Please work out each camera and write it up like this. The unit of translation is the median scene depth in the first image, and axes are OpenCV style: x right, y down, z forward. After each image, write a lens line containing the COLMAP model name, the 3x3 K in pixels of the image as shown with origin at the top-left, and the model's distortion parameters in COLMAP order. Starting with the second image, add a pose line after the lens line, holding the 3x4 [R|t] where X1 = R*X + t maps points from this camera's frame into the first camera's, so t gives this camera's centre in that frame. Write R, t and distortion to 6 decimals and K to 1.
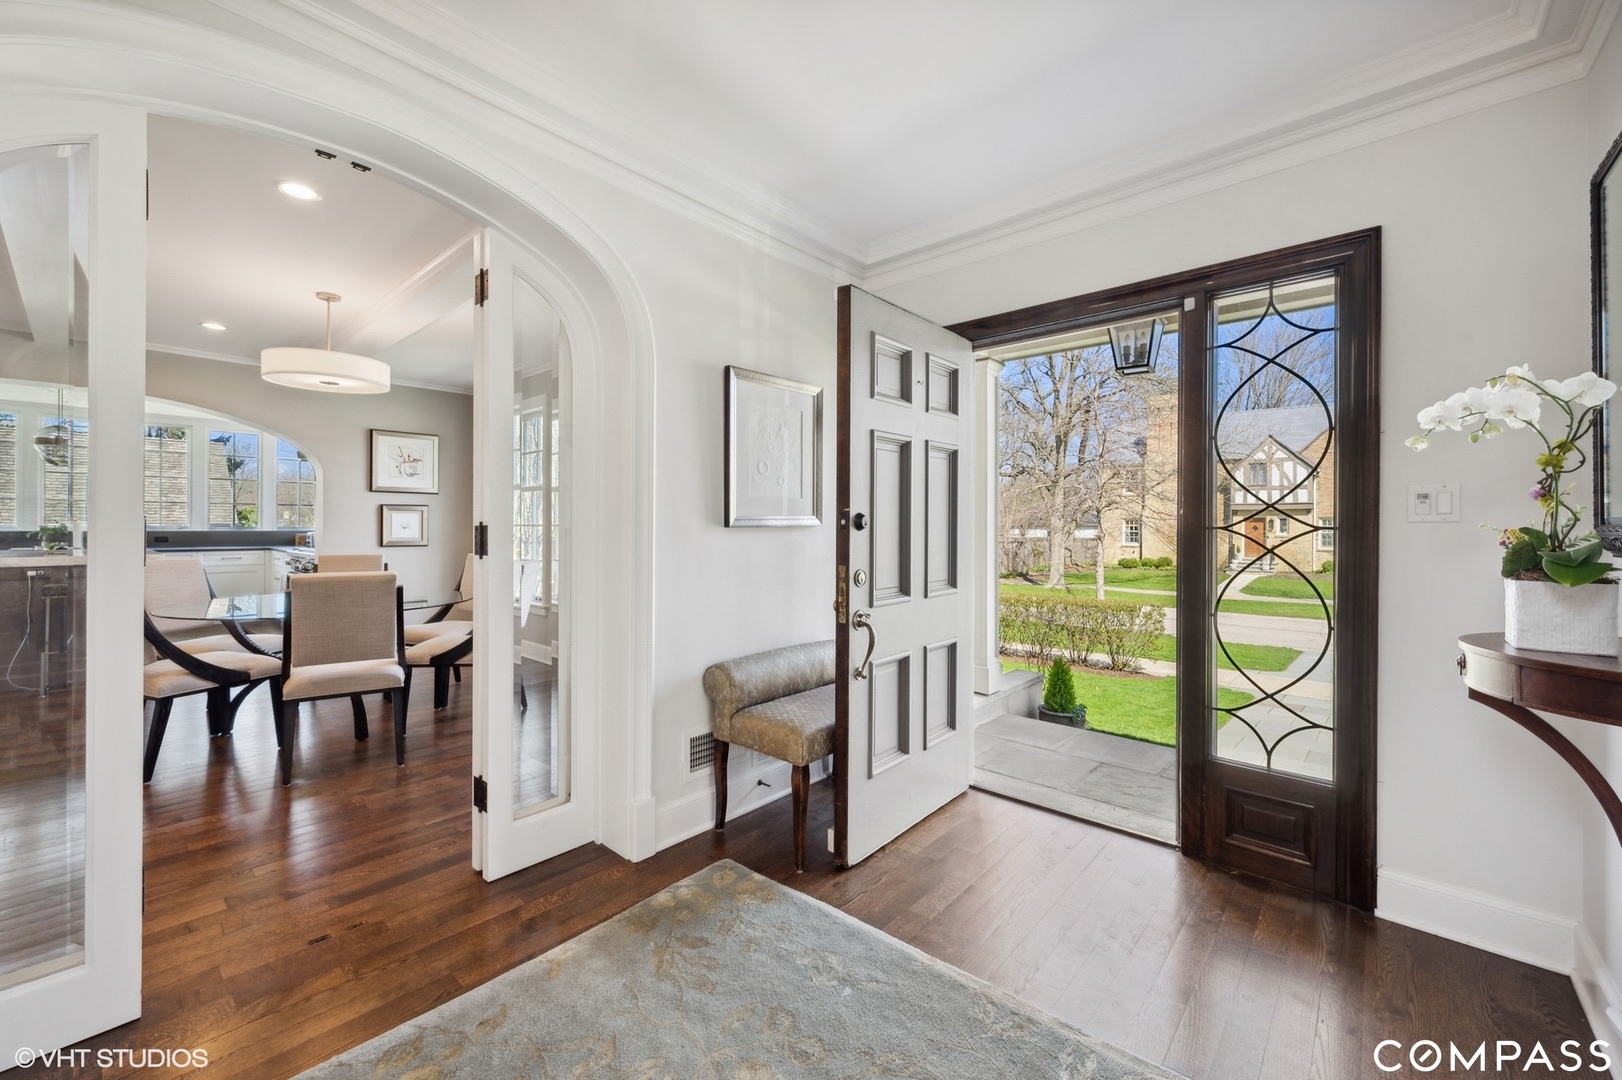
lens RADIAL K [[641.8, 0, 874.0], [0, 641.8, 533.0], [0, 0, 1]] dist [0.001208, 0.000096]
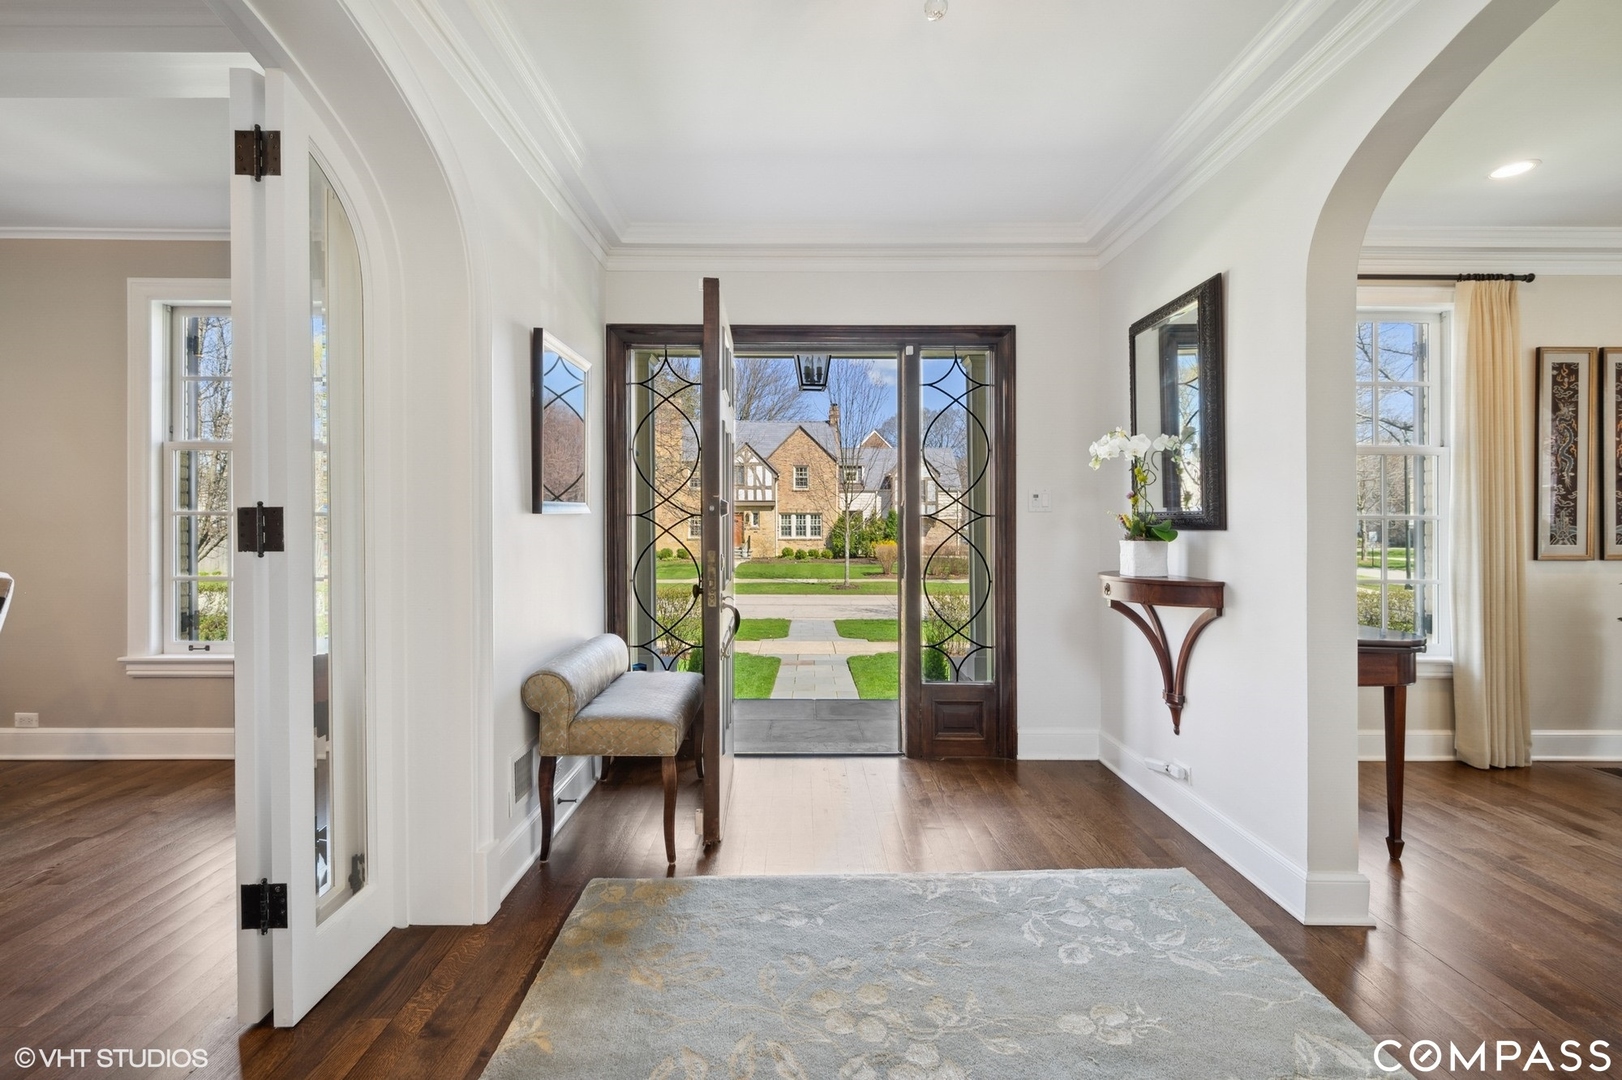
lens RADIAL K [[641.8, 0, 824.2], [0, 641.8, 527.7], [0, 0, 1]] dist [0.001208, 0.000096]
pose [[0.757320, -0.009801, 0.652970, -0.553575], [0.009754, 0.999946, 0.003696, 0.011706], [-0.652971, 0.003570, 0.757375, 0.096834]]
